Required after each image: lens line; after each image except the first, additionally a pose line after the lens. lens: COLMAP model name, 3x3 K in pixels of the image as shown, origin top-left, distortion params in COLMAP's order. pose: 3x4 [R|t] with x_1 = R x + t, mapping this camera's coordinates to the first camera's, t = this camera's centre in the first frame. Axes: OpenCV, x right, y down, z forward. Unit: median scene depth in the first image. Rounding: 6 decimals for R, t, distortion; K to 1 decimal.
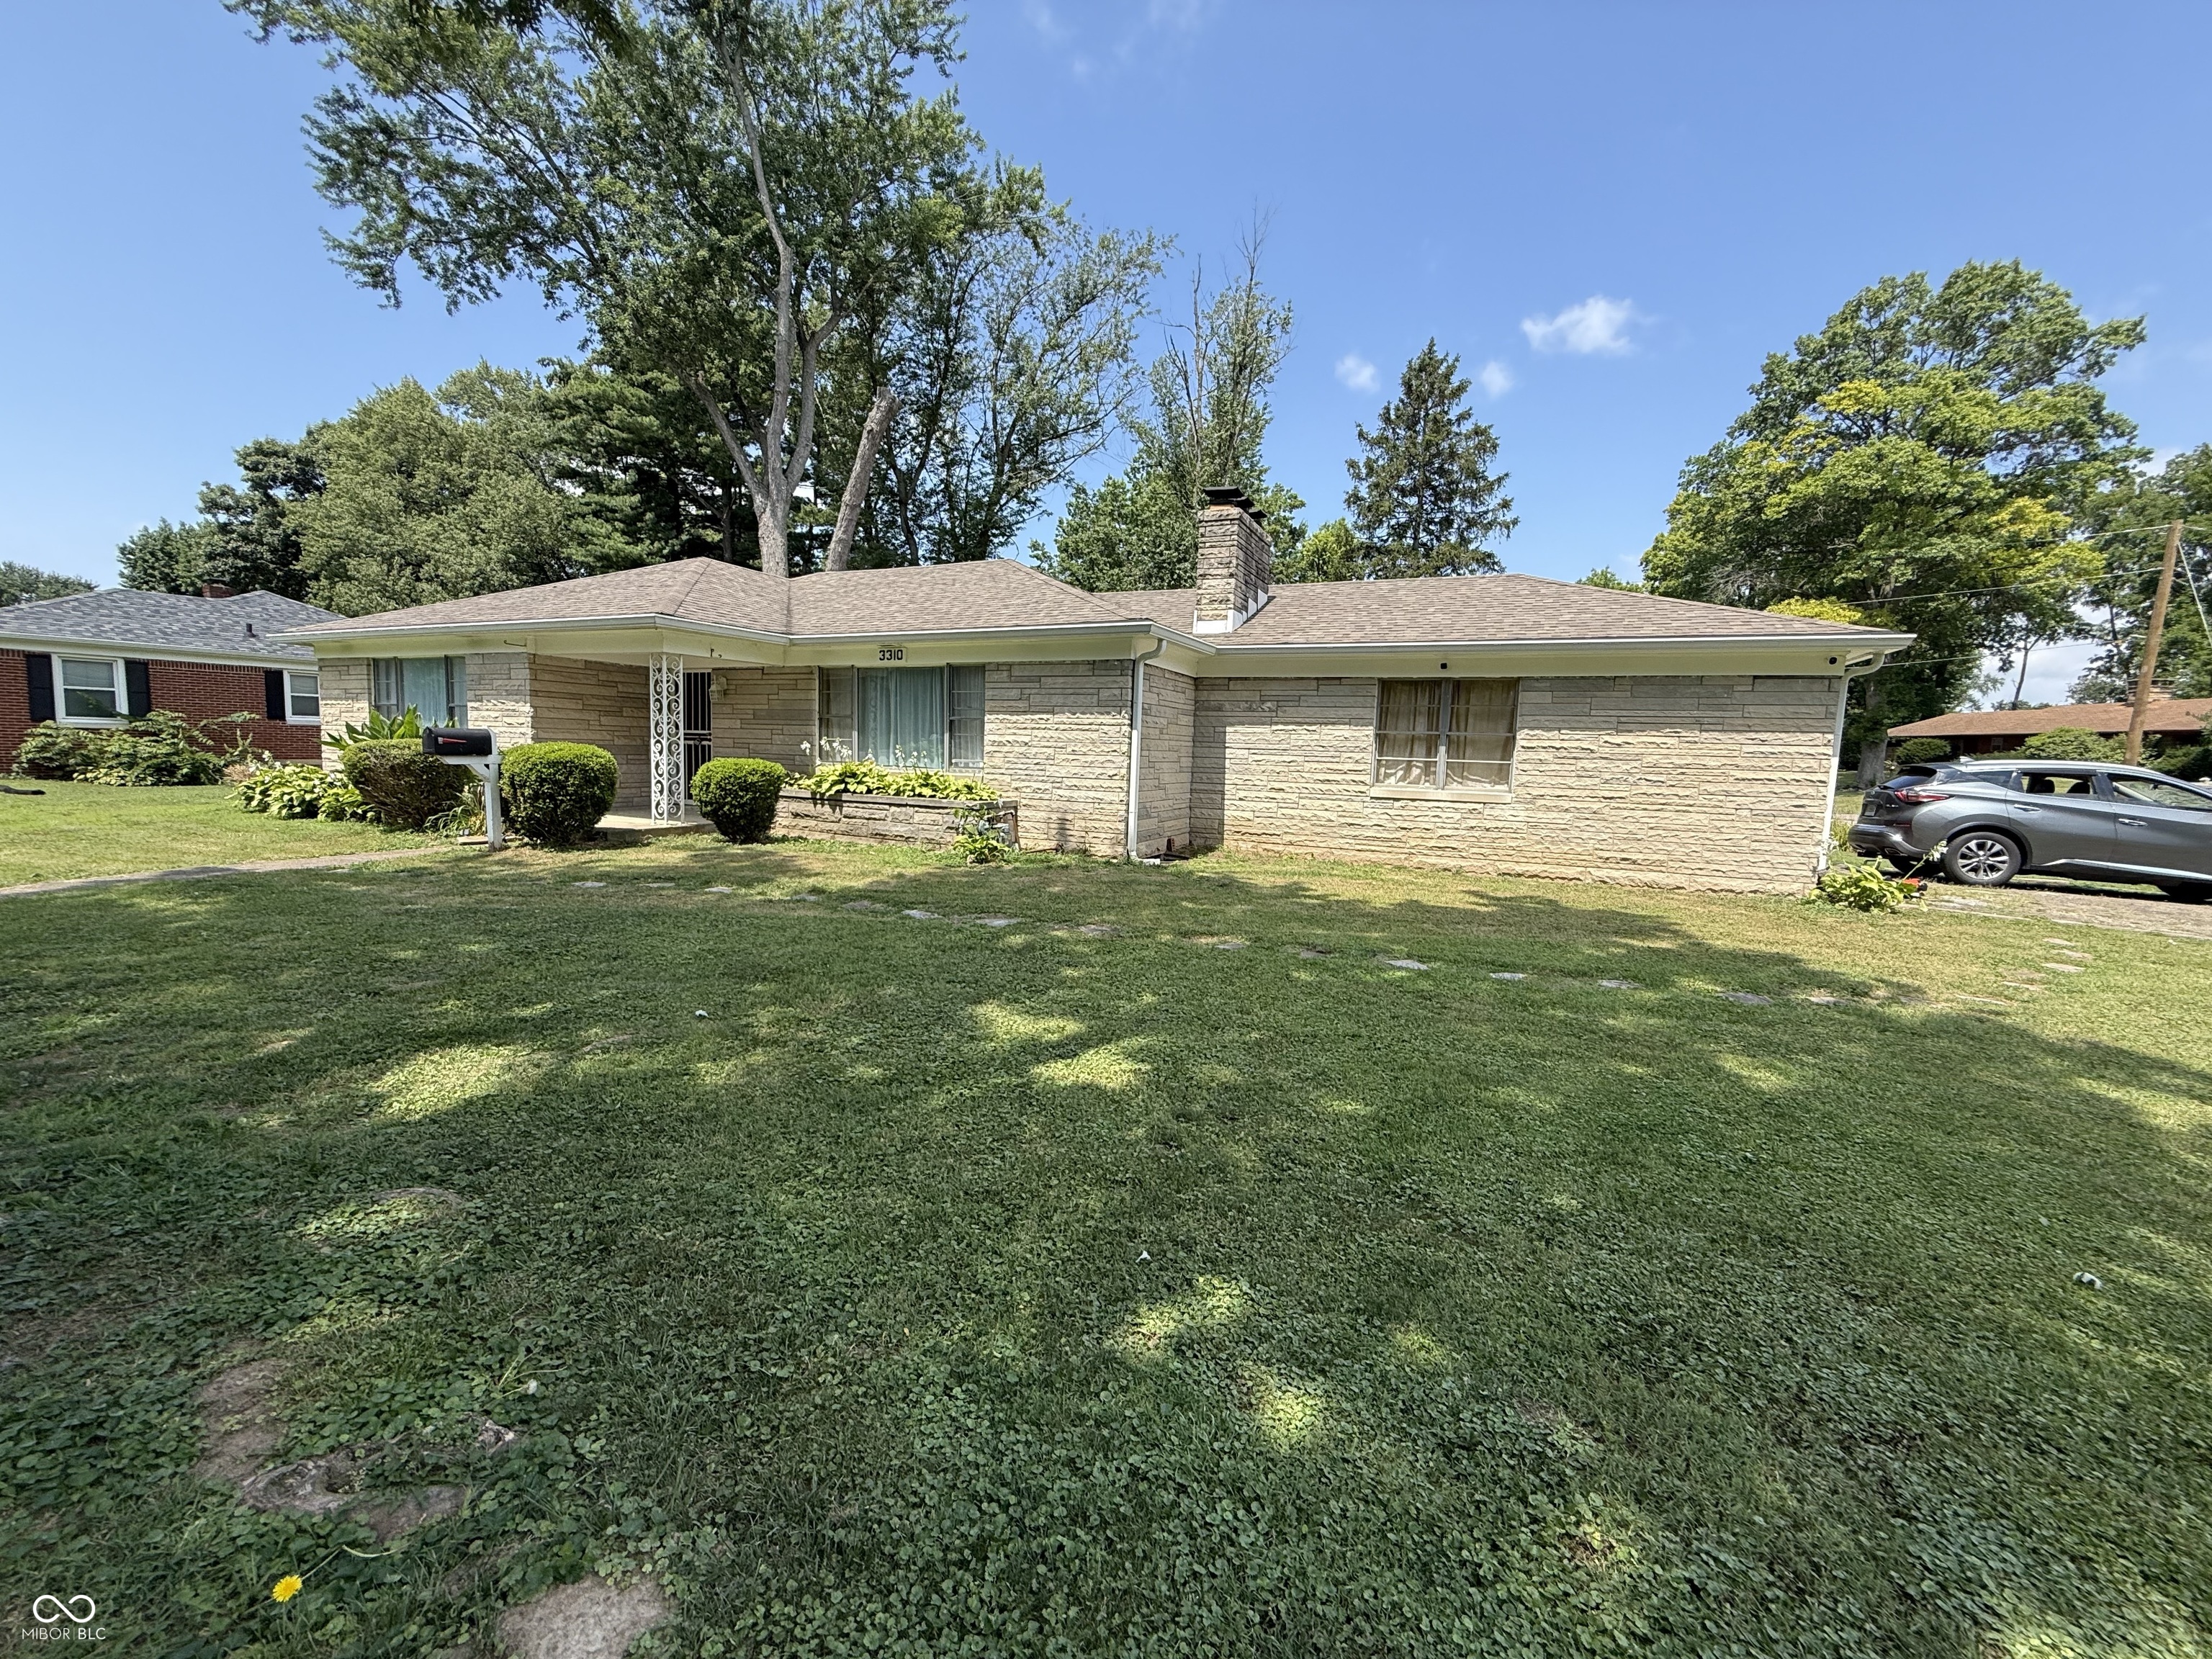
lens RADIAL K [[874.8, 0, 1106.0], [0, 874.8, 829.5], [0, 0, 1]] dist [0.011691, -0.005549]
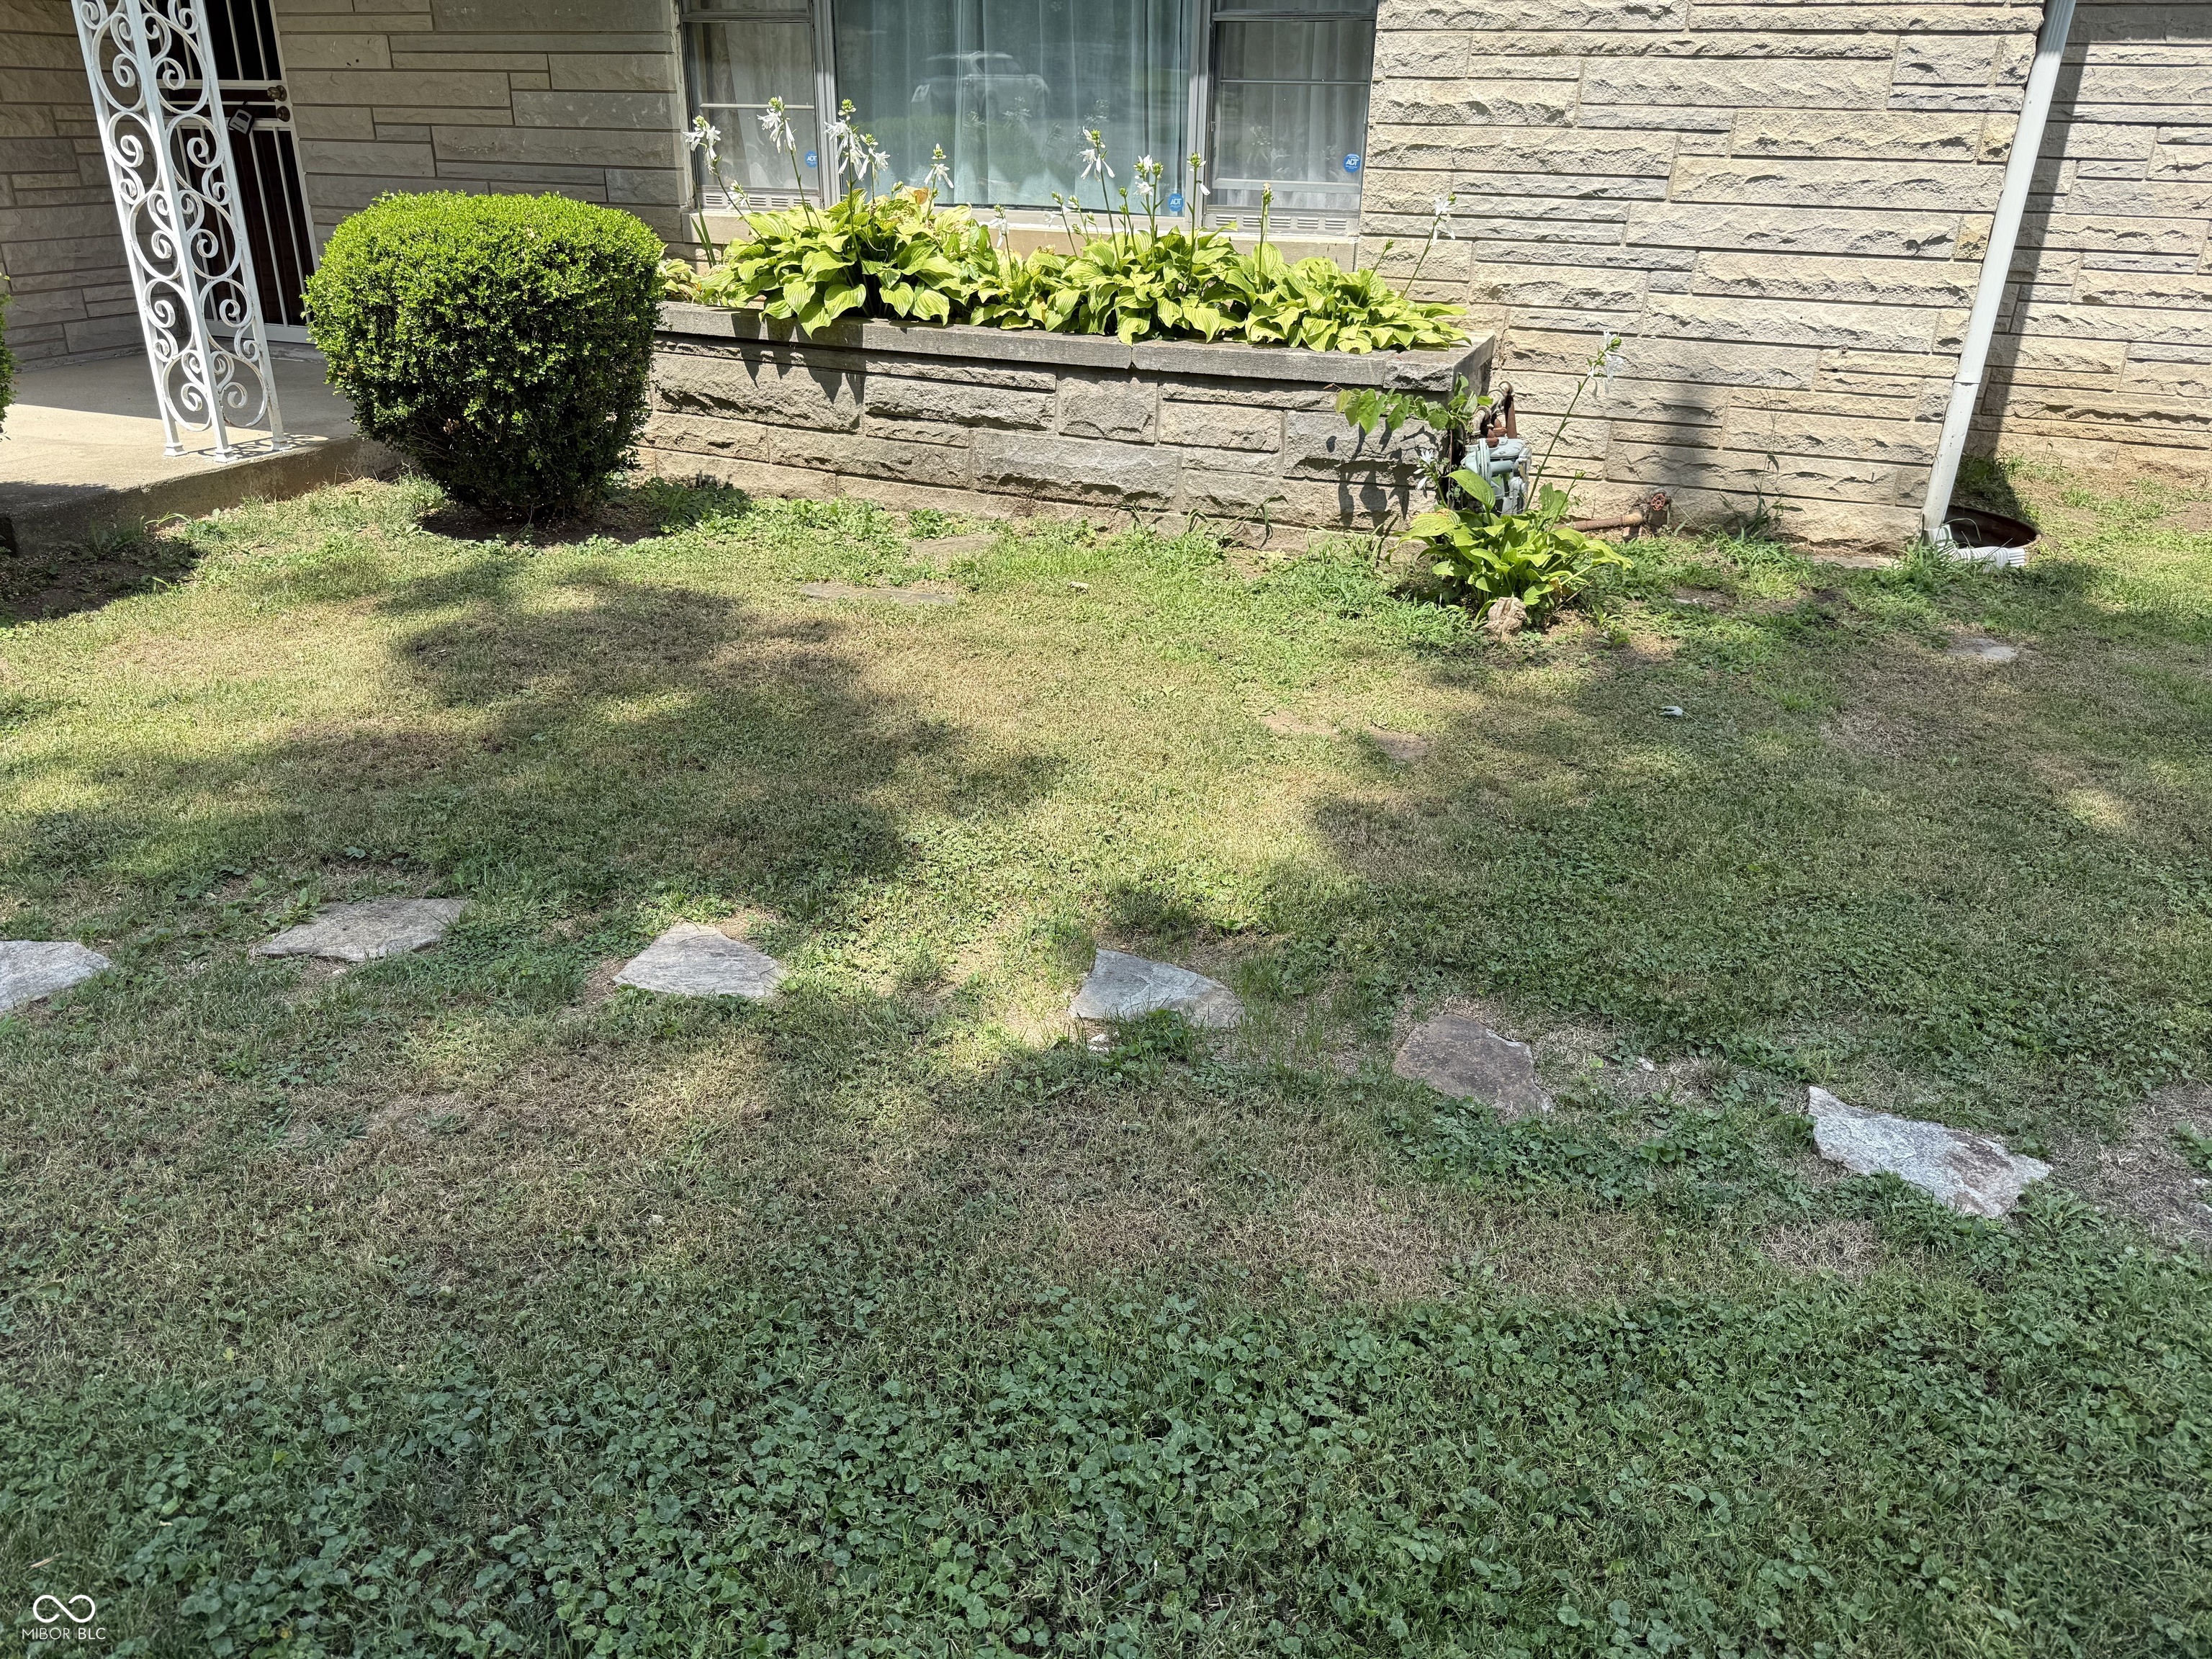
lens RADIAL K [[1548.9, 0, 1106.0], [0, 1548.9, 829.5], [0, 0, 1]] dist [0.092448, -0.127601]
pose [[0.997107, -0.040935, 0.064043, -0.228117], [0.018139, 0.946394, 0.322504, -0.041800], [-0.073812, -0.320410, 0.944399, 0.415157]]
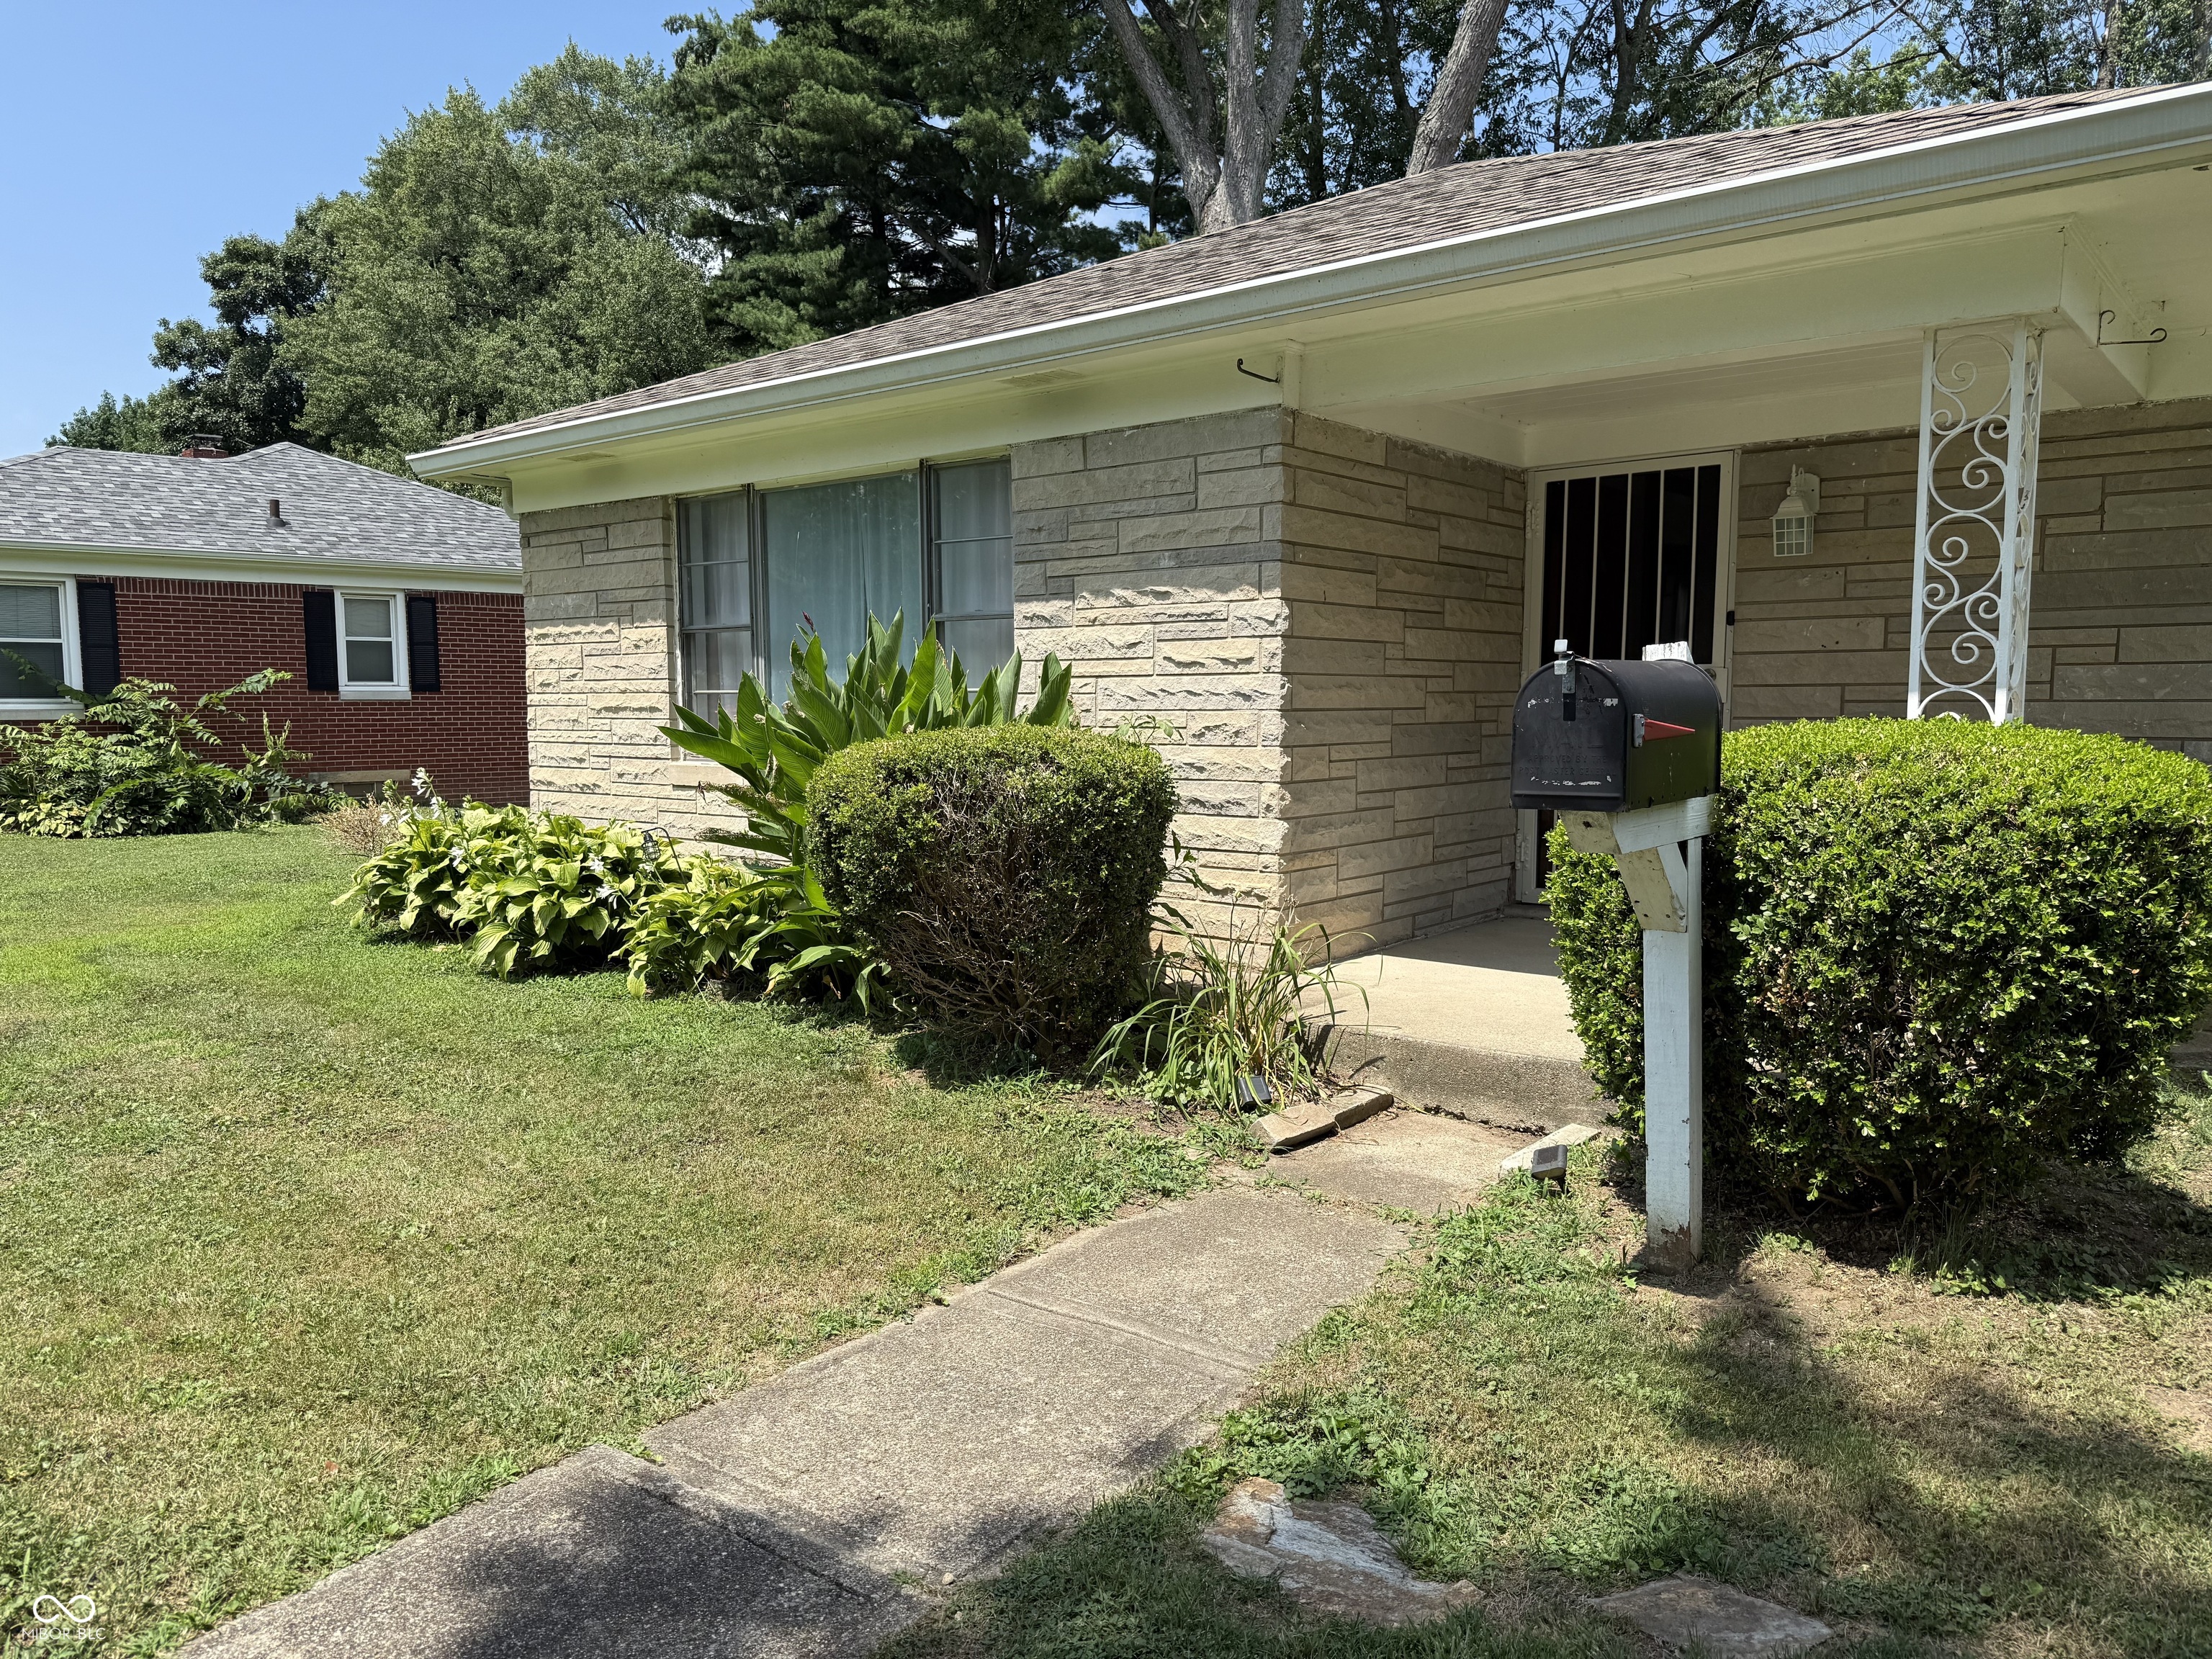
lens RADIAL K [[1548.9, 0, 1106.0], [0, 1548.9, 829.5], [0, 0, 1]] dist [0.092448, -0.127601]
pose [[0.969226, -0.013720, -0.245792, -0.536003], [0.010592, 0.999845, -0.014045, -0.053517], [0.245947, 0.011010, 0.969221, 0.453041]]
